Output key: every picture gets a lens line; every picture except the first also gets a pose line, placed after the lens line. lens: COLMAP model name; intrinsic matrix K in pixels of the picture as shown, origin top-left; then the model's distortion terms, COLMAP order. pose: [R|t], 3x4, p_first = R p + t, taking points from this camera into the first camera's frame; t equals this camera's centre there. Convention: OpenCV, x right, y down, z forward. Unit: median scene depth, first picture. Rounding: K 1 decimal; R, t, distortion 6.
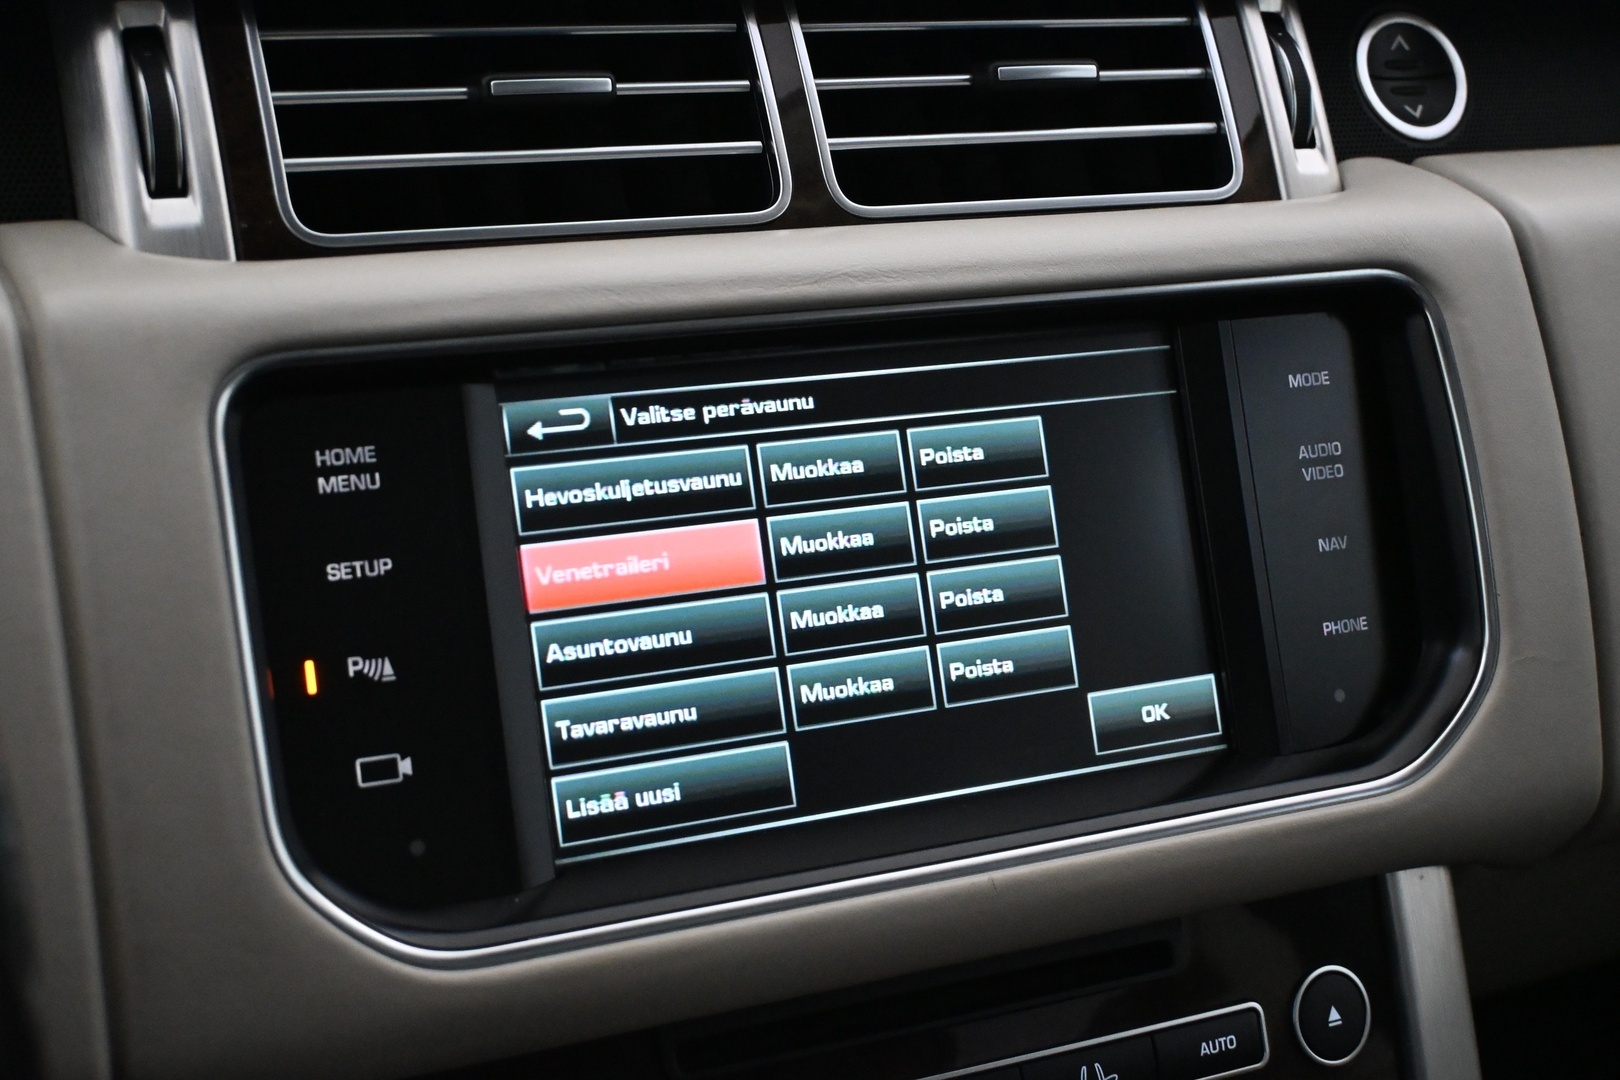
lens RADIAL K [[2535.2, 0, 808.5], [0, 2535.2, 537.3], [0, 0, 1]] dist [0.021863, 0.000000]
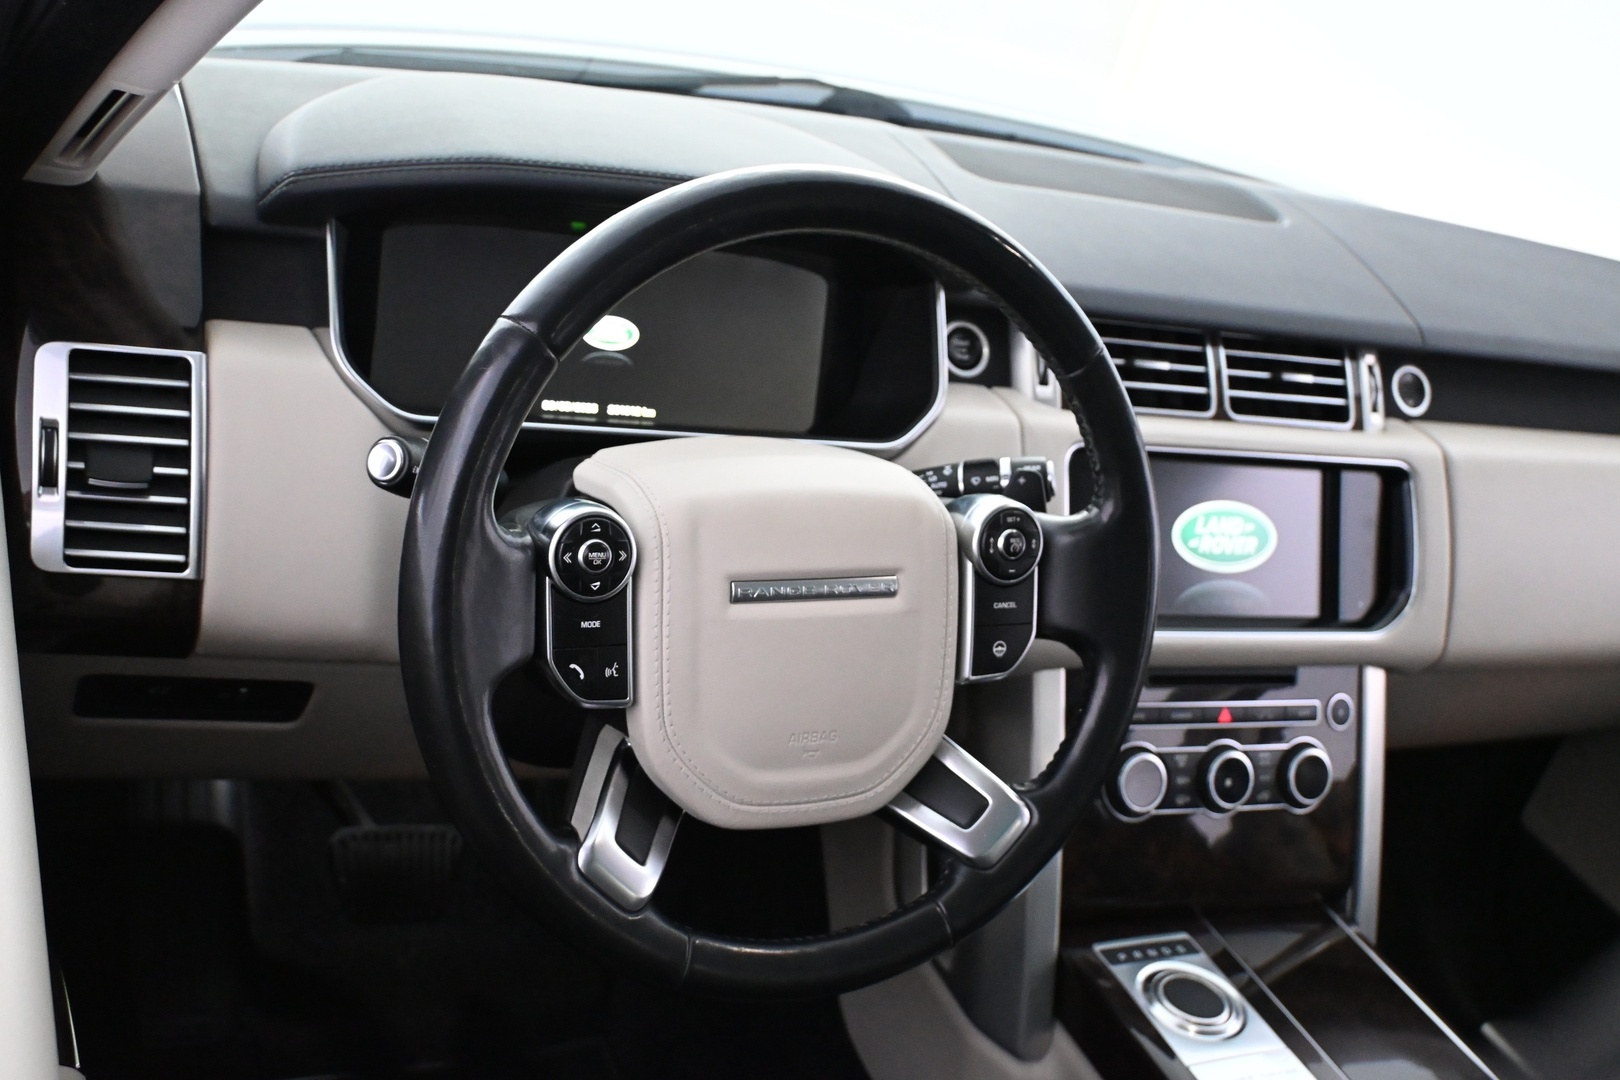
lens RADIAL K [[1876.6, 0, 813.6], [0, 1876.6, 549.9], [0, 0, 1]] dist [-0.000126, 0.000000]
pose [[0.986684, 0.160098, 0.028676, -0.514858], [-0.160755, 0.986742, 0.022295, 0.056962], [-0.024727, -0.026608, 0.999340, -1.215231]]
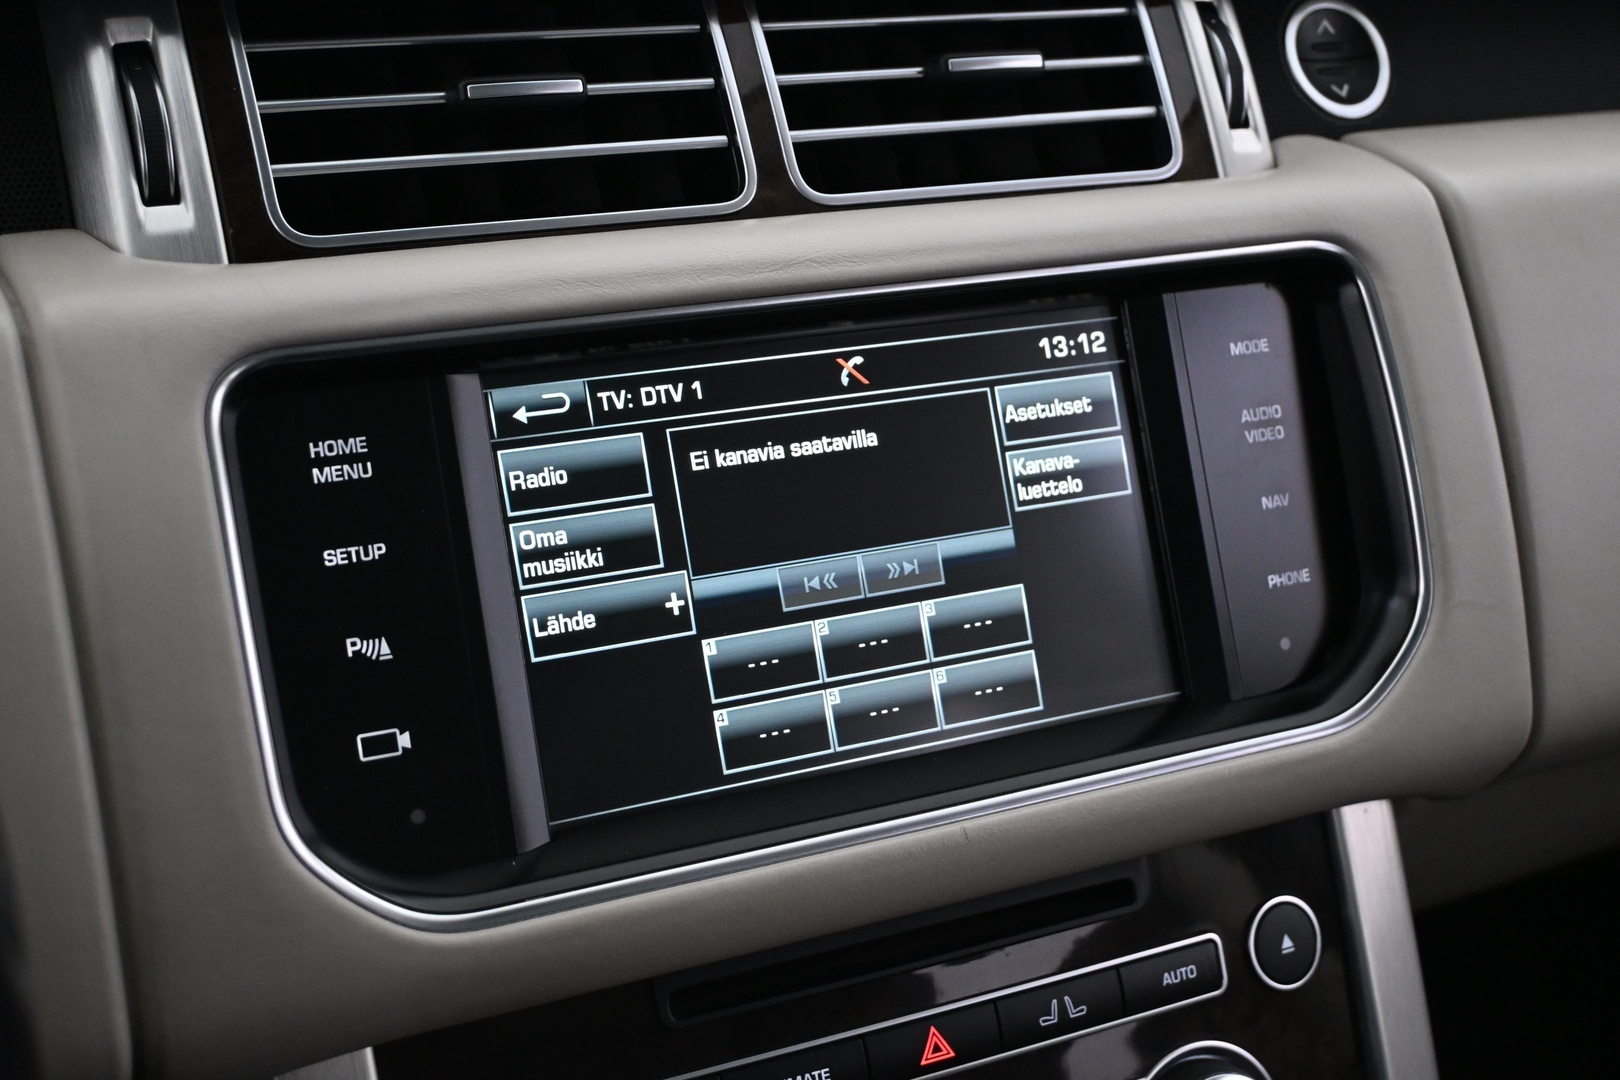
lens RADIAL K [[2309.9, 0, 809.9], [0, 2309.9, 537.8], [0, 0, 1]] dist [0.010440, 0.000000]
pose [[0.999571, -0.027931, 0.008788, 0.002976], [0.027756, 0.999425, 0.019461, -0.006802], [-0.009326, -0.019209, 0.999772, 0.036050]]
